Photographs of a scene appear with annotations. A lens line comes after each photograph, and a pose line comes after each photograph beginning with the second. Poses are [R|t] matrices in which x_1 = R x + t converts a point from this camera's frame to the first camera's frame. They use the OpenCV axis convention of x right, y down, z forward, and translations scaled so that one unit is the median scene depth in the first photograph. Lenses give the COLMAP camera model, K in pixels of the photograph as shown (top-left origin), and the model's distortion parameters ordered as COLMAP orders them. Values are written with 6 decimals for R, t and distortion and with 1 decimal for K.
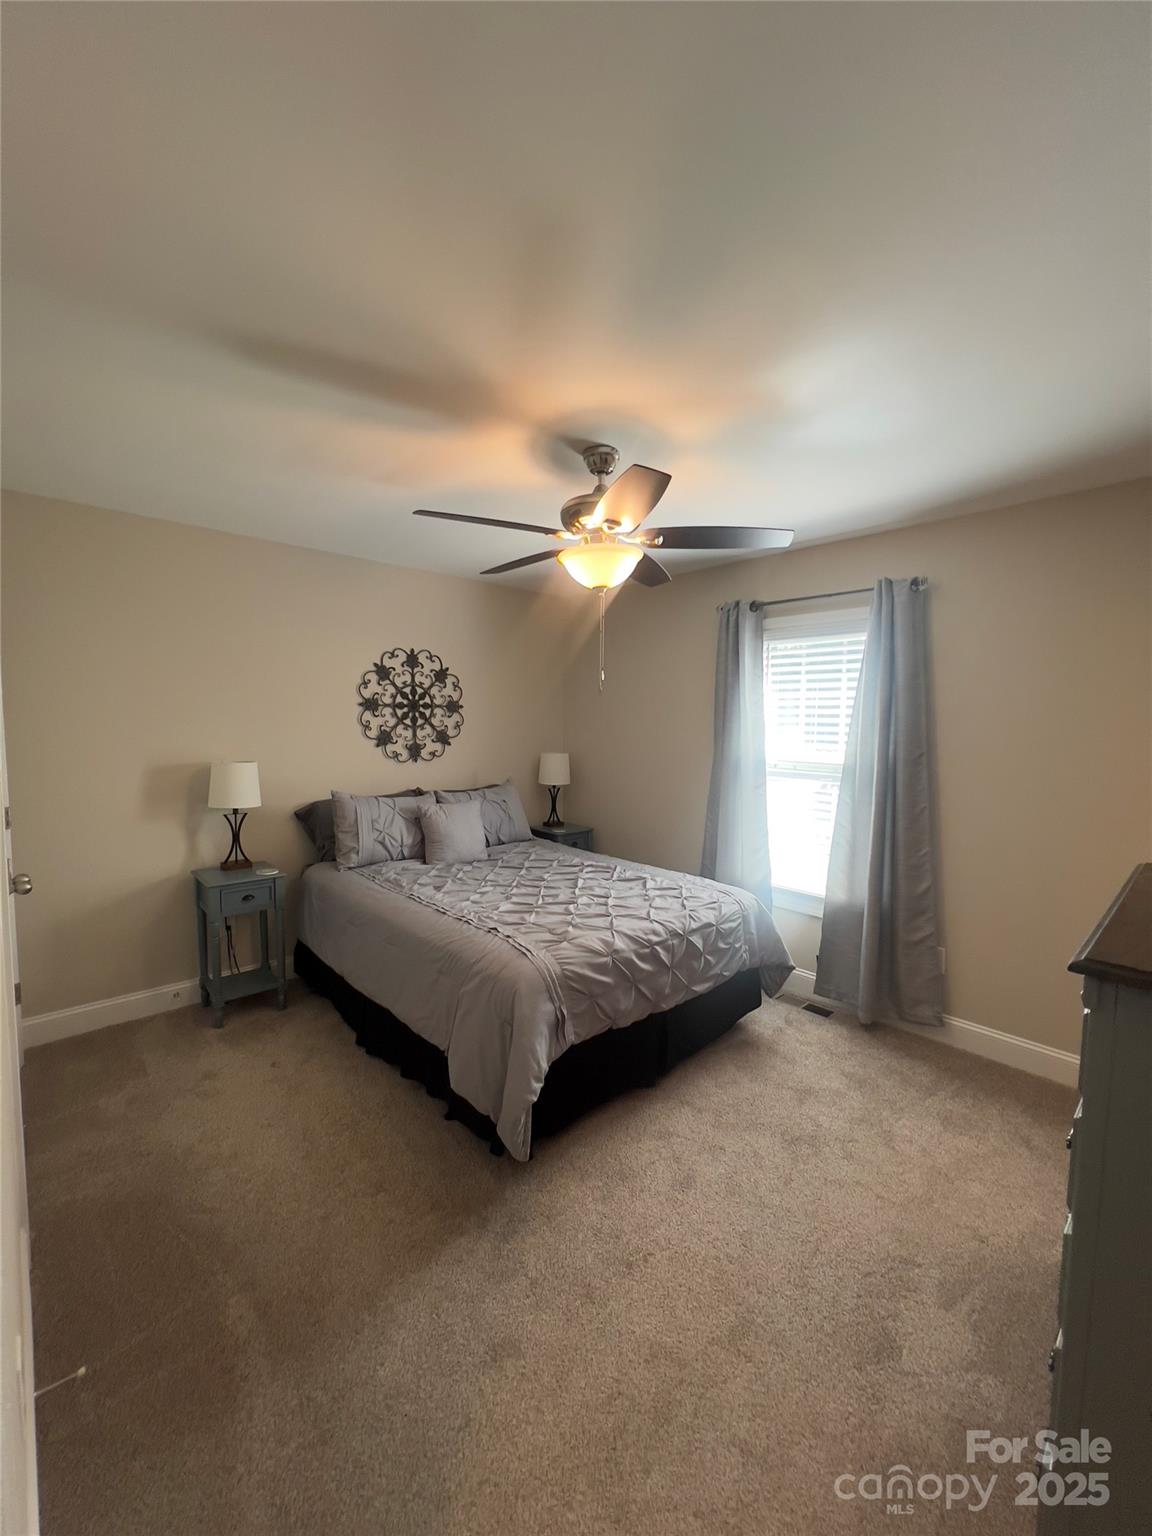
lens RADIAL K [[619.3, 0, 583.2], [0, 619.3, 769.8], [0, 0, 1]] dist [0.000155, 0.000625]
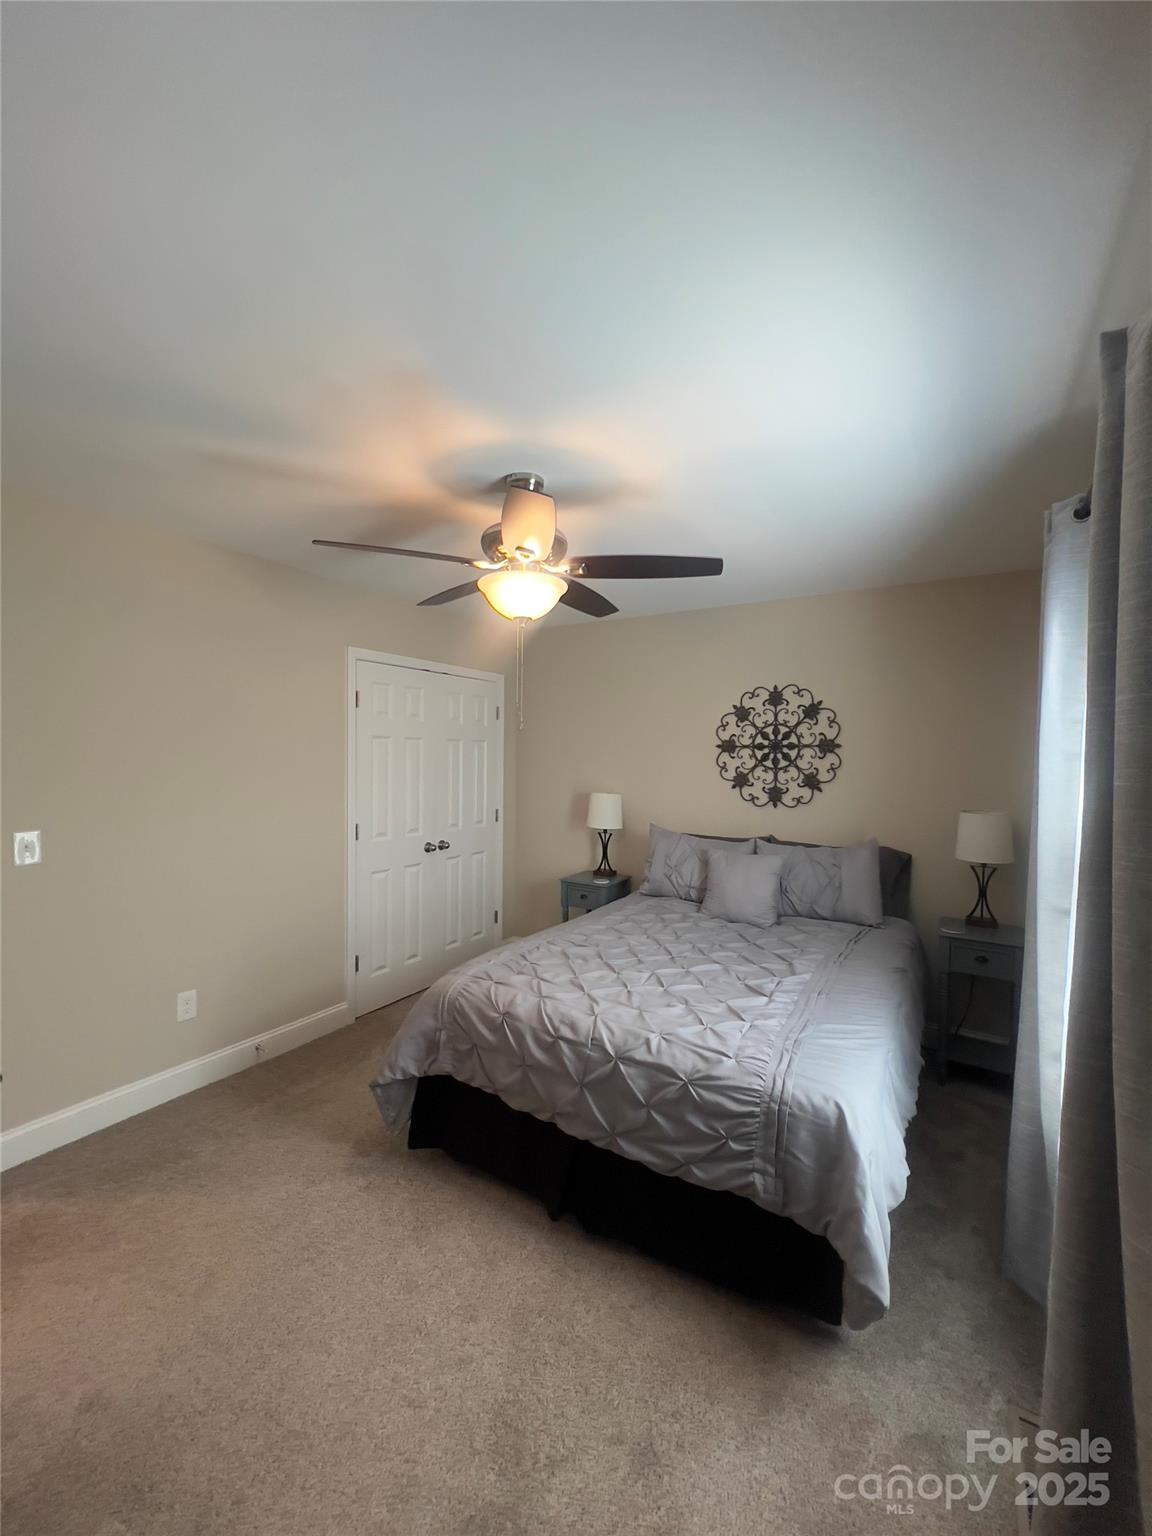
lens RADIAL K [[619.3, 0, 584.5], [0, 619.3, 770.1], [0, 0, 1]] dist [0.000155, 0.000625]
pose [[0.259942, 0.009912, -0.965573, 0.549623], [-0.085936, 0.996217, -0.012908, -0.032143], [0.961793, 0.086333, 0.259810, 0.493600]]
